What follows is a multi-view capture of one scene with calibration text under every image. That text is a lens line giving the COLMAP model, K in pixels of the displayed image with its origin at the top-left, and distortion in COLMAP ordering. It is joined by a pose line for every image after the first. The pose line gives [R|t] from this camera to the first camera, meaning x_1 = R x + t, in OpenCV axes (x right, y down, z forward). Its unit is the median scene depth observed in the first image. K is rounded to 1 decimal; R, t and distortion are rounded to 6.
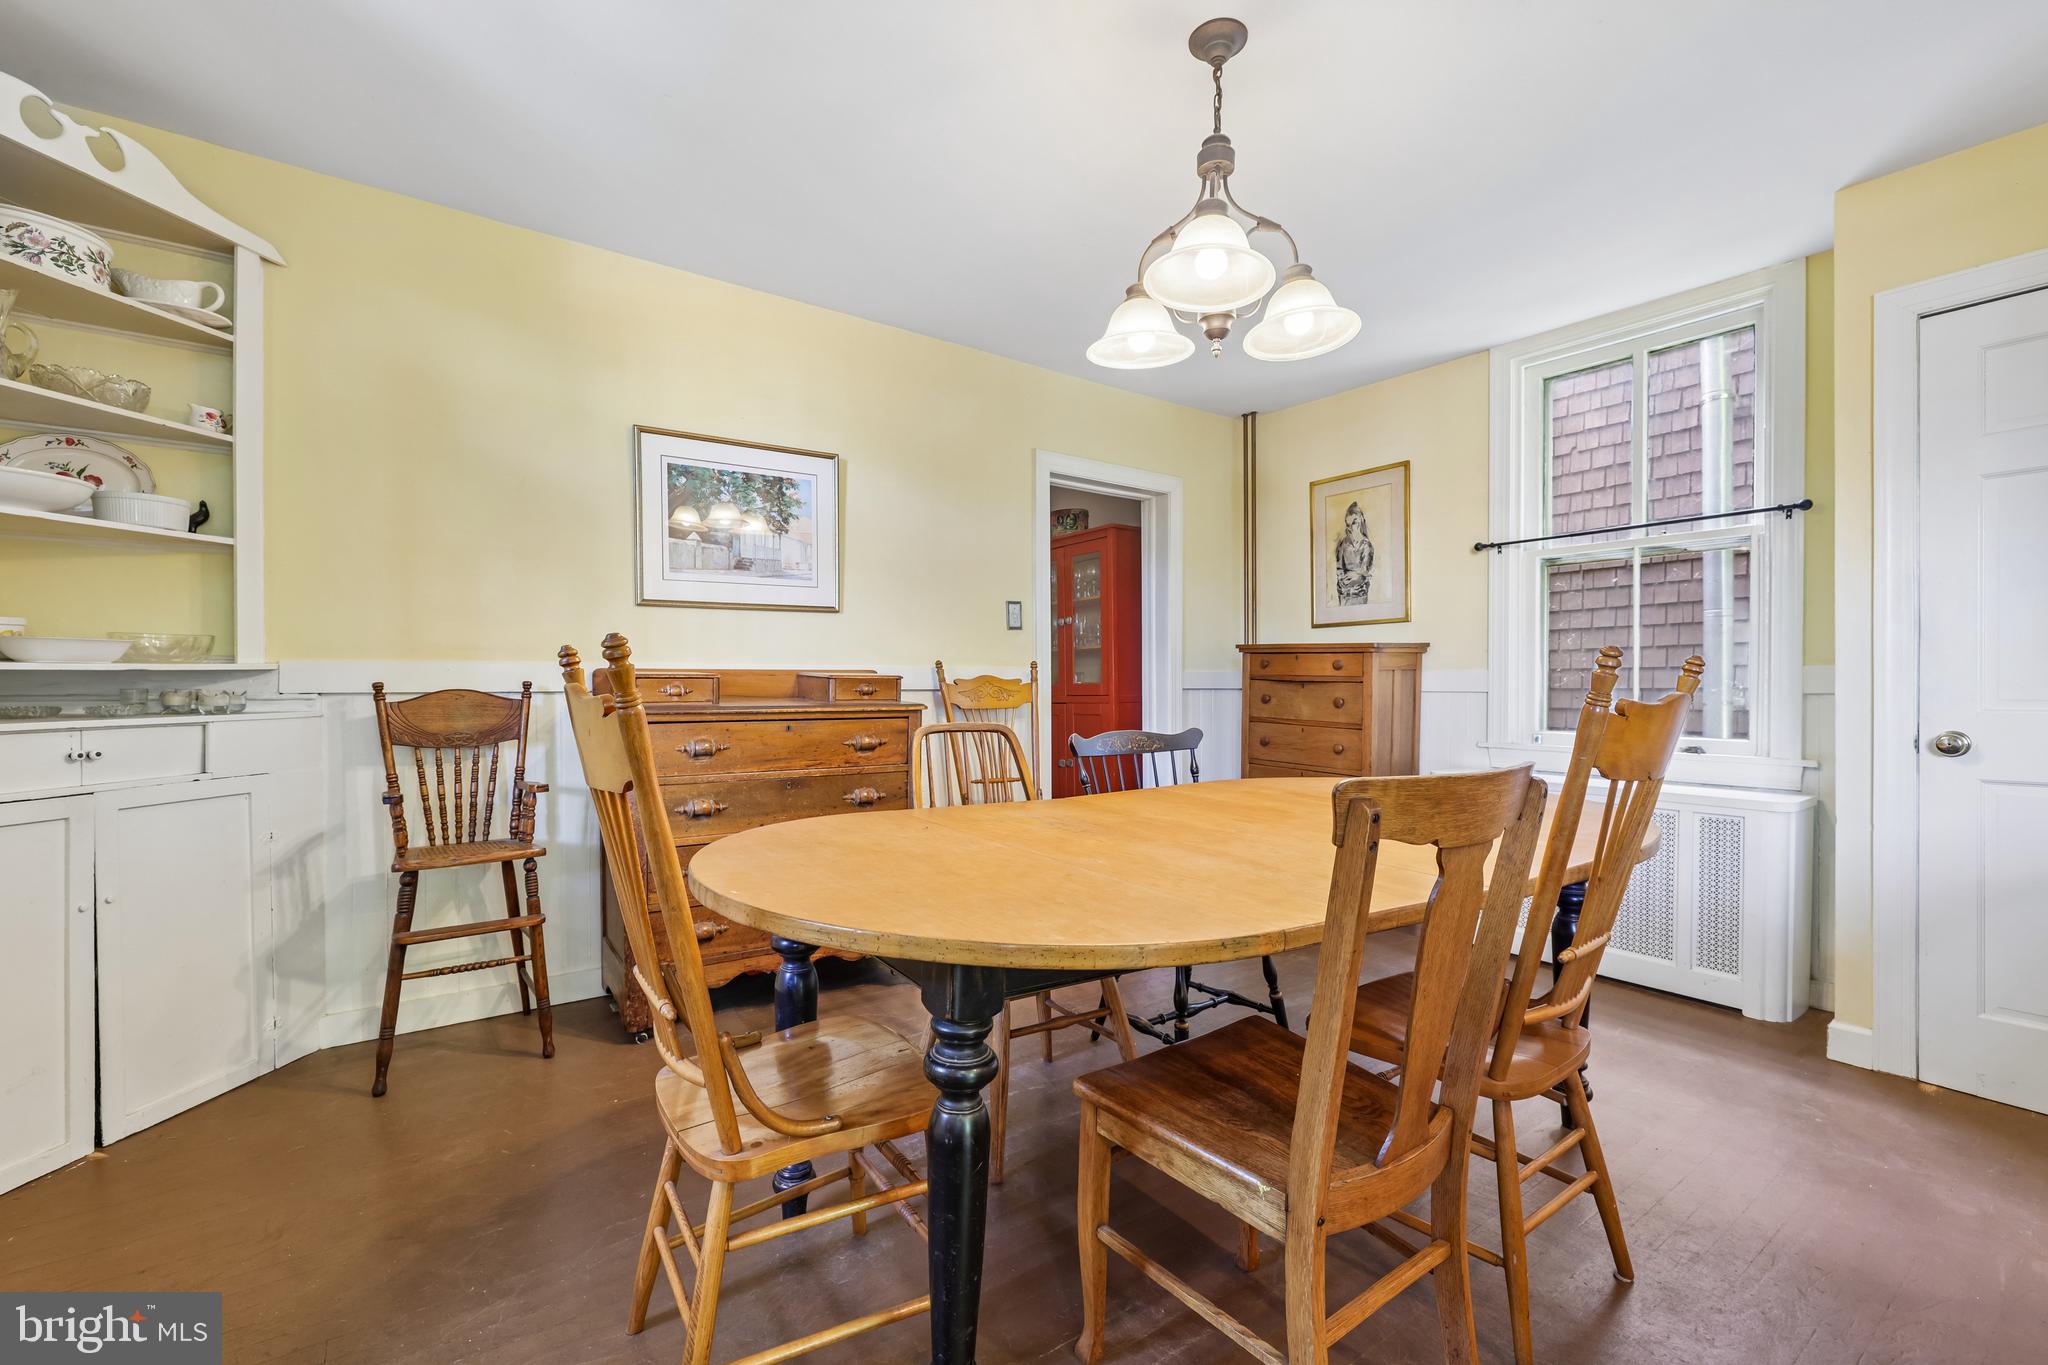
lens RADIAL K [[868.6, 0, 1014.7], [0, 868.6, 694.2], [0, 0, 1]] dist [-0.001427, 0.000762]
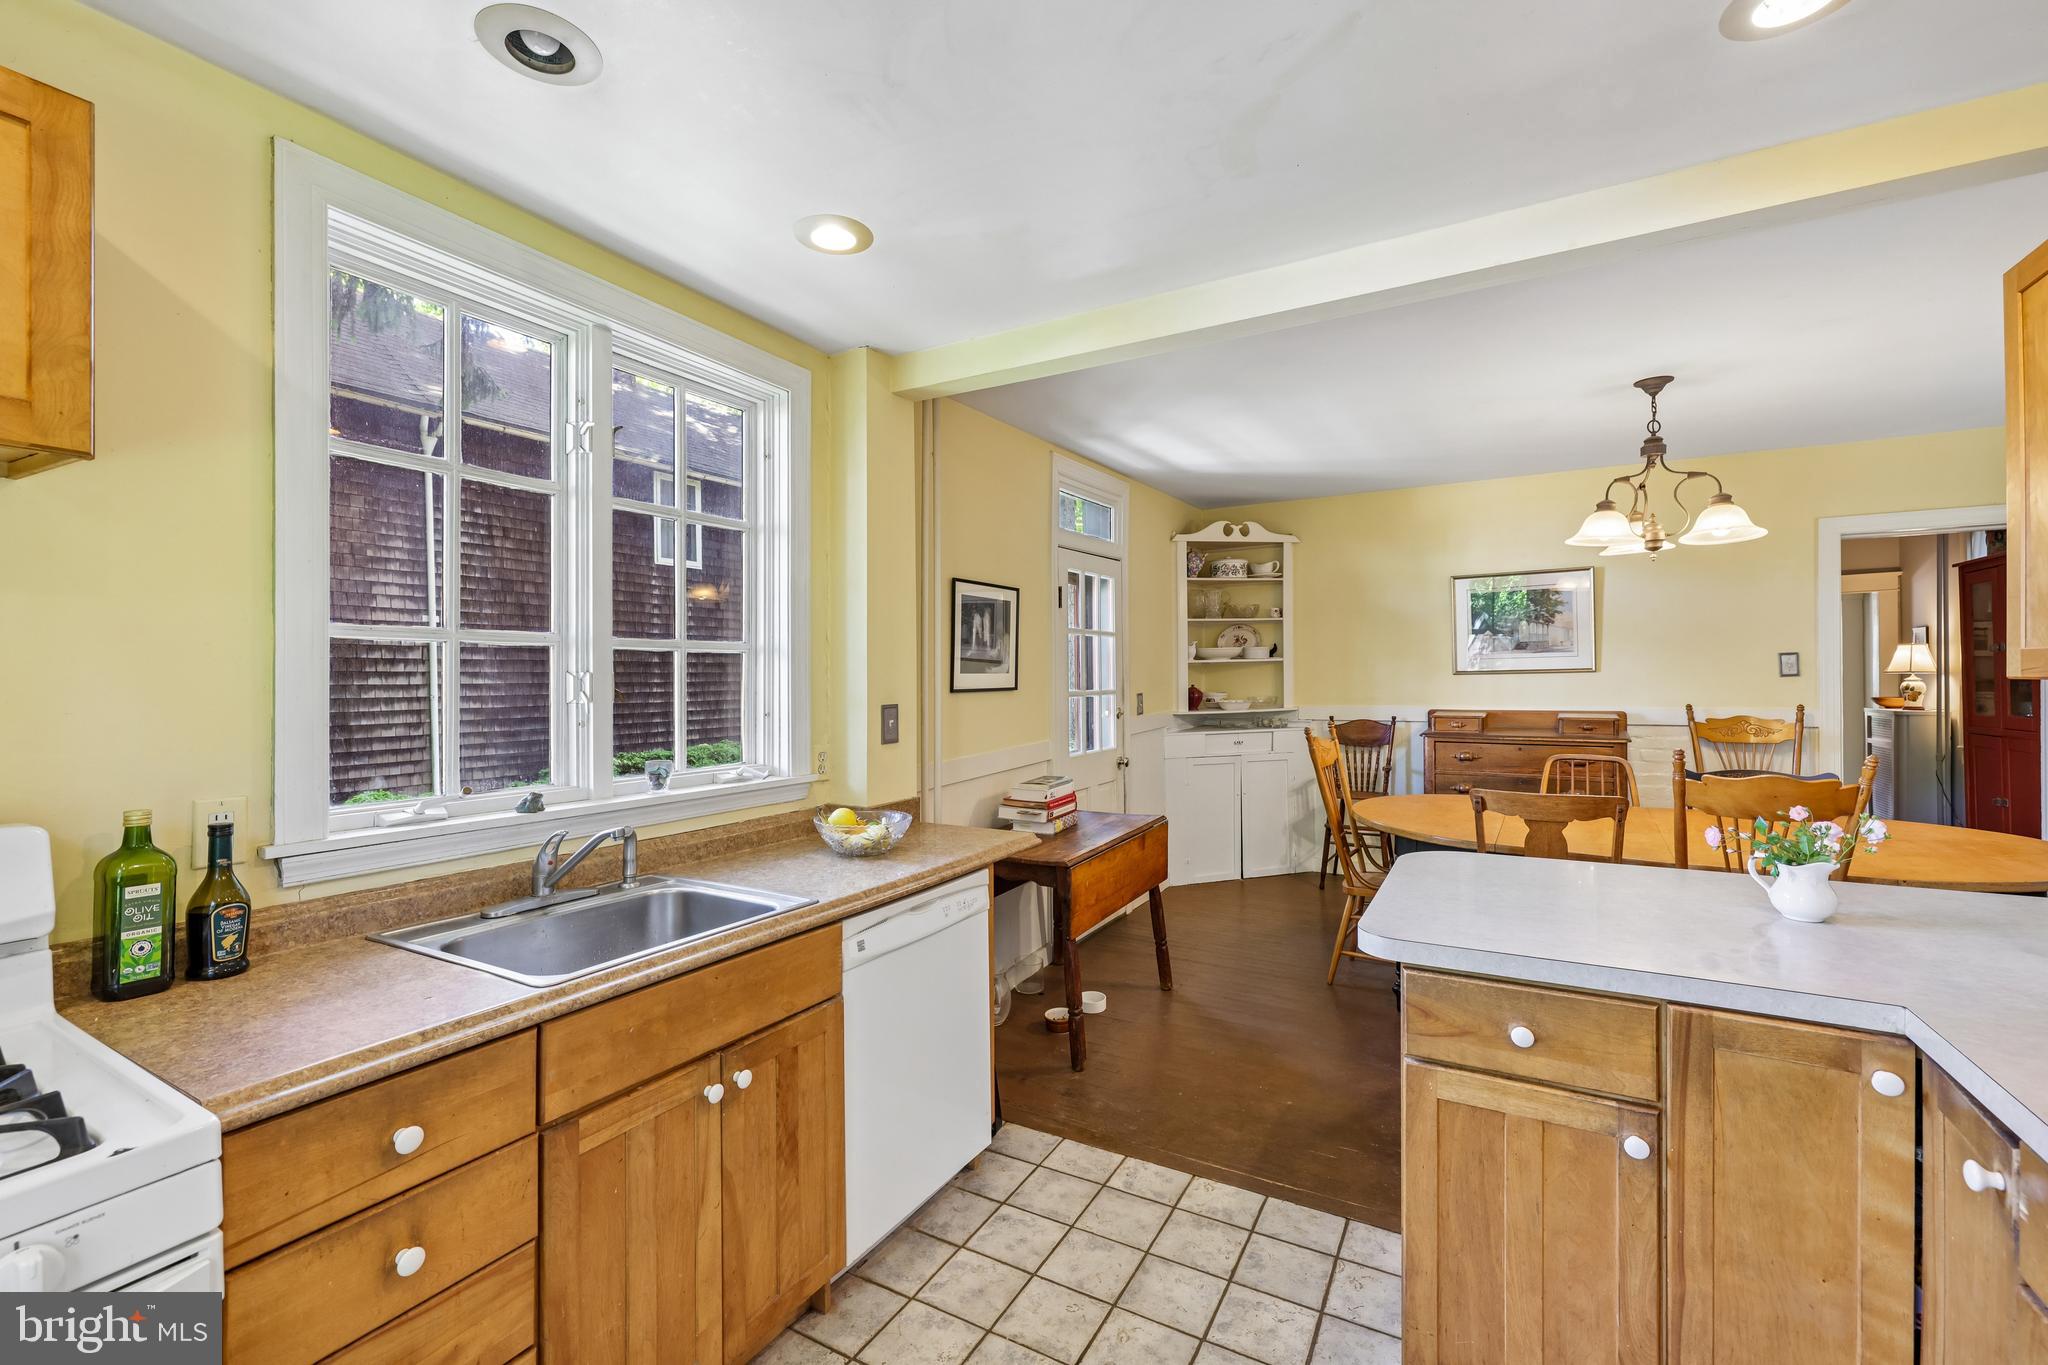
lens RADIAL K [[868.6, 0, 1008.1], [0, 868.6, 677.1], [0, 0, 1]] dist [-0.001427, 0.000762]
pose [[0.406578, 0.001780, -0.913614, 0.958741], [0.003305, 0.999989, 0.003419, -0.120145], [0.913610, -0.004409, 0.406568, -0.671319]]
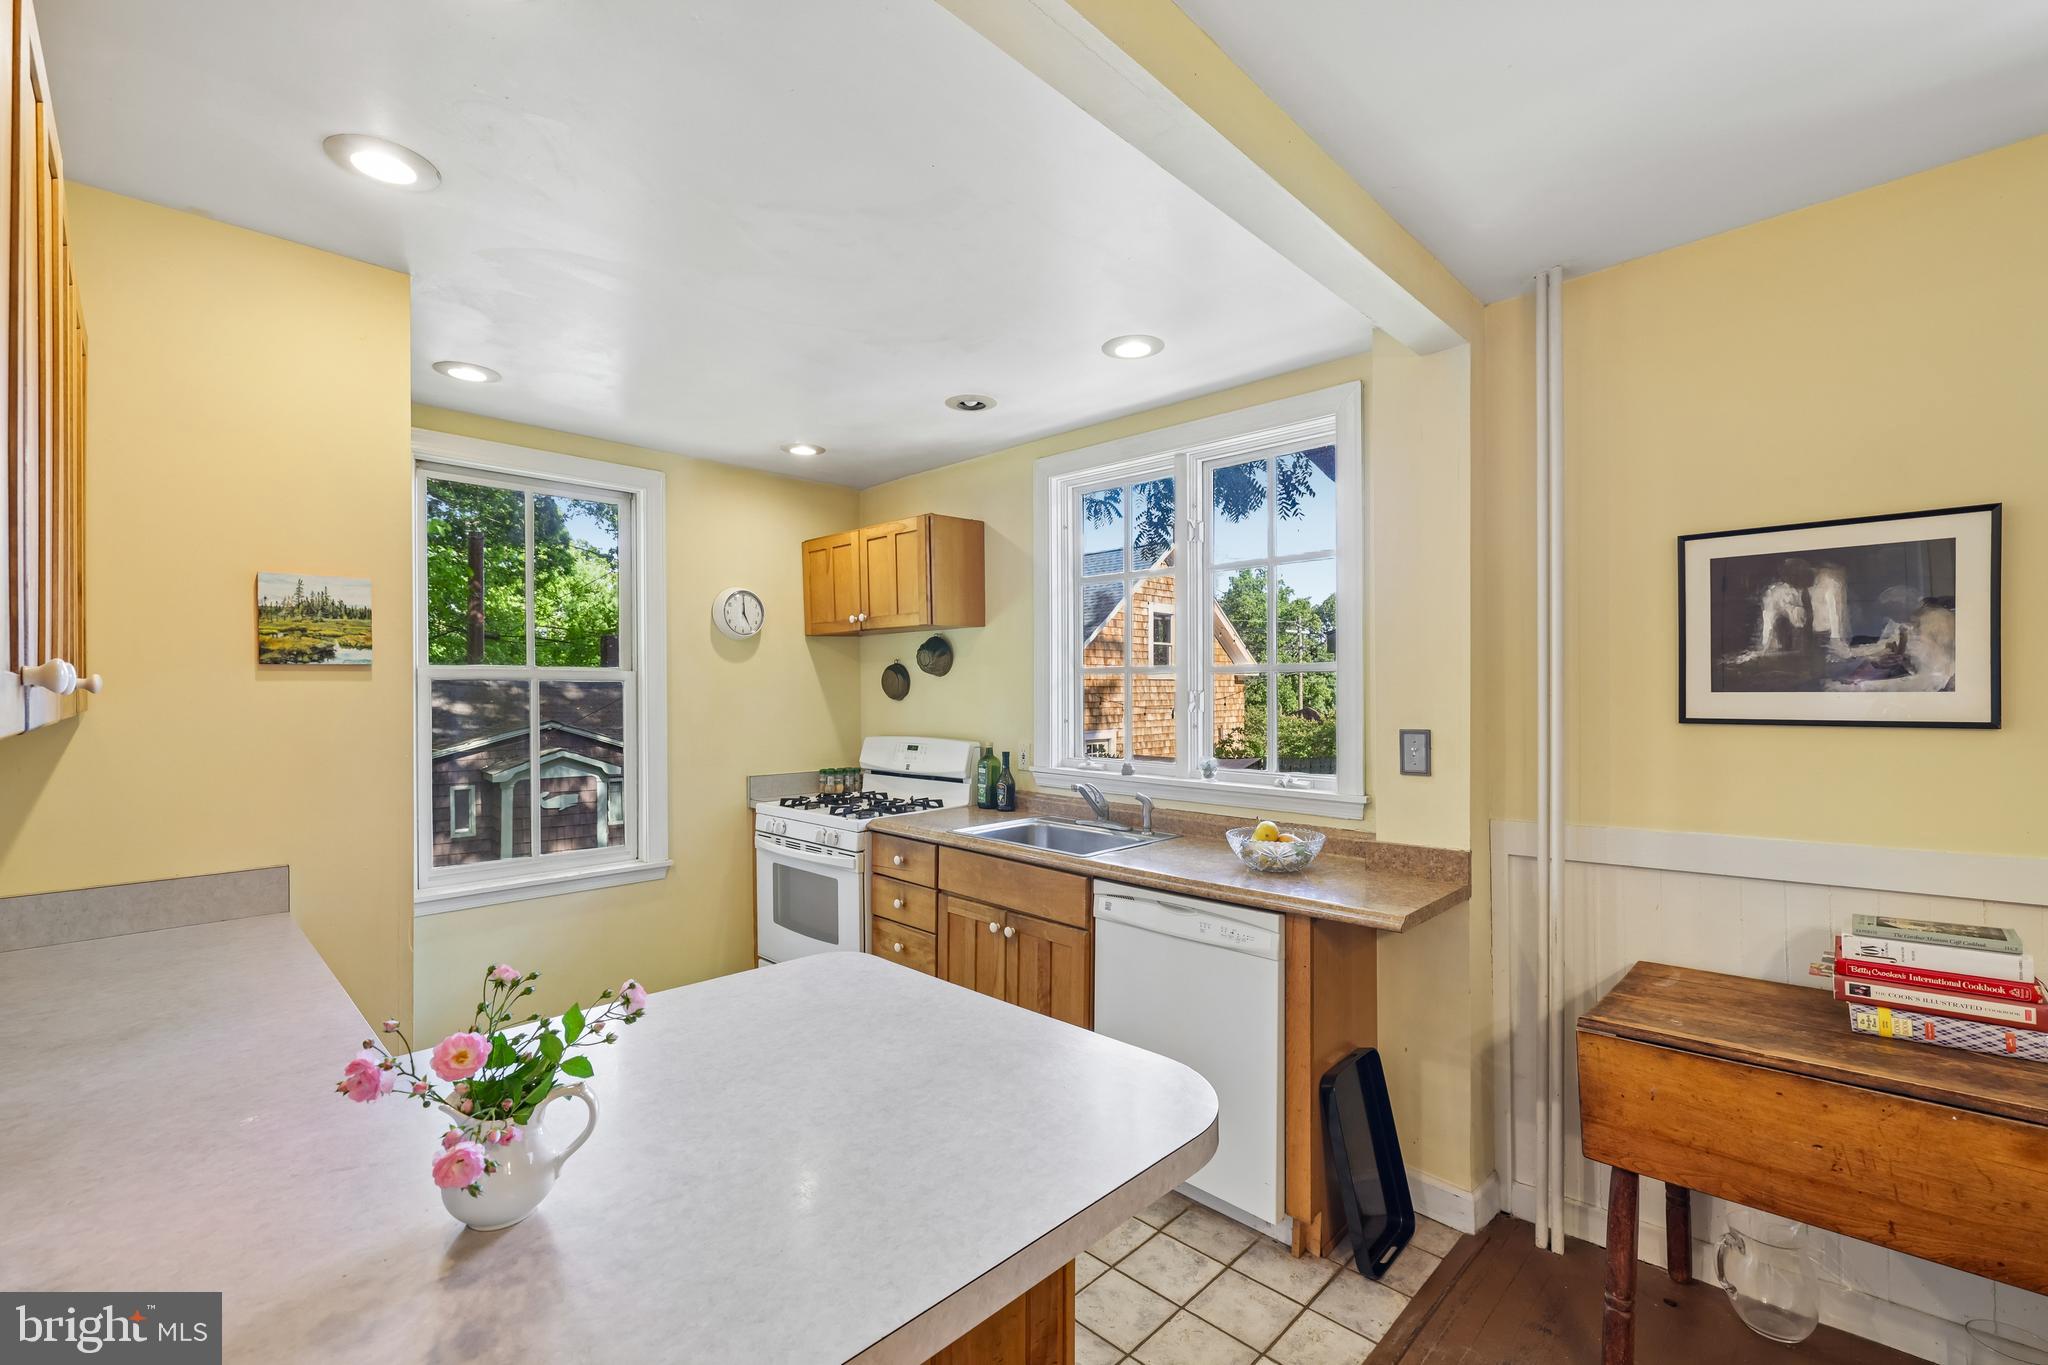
lens RADIAL K [[868.6, 0, 1005.5], [0, 868.6, 693.2], [0, 0, 1]] dist [-0.001427, 0.000762]
pose [[-0.987320, 0.006285, -0.158619, 0.474439], [0.005536, 0.999971, 0.005164, -0.128003], [0.158647, 0.004220, -0.987326, 0.477359]]
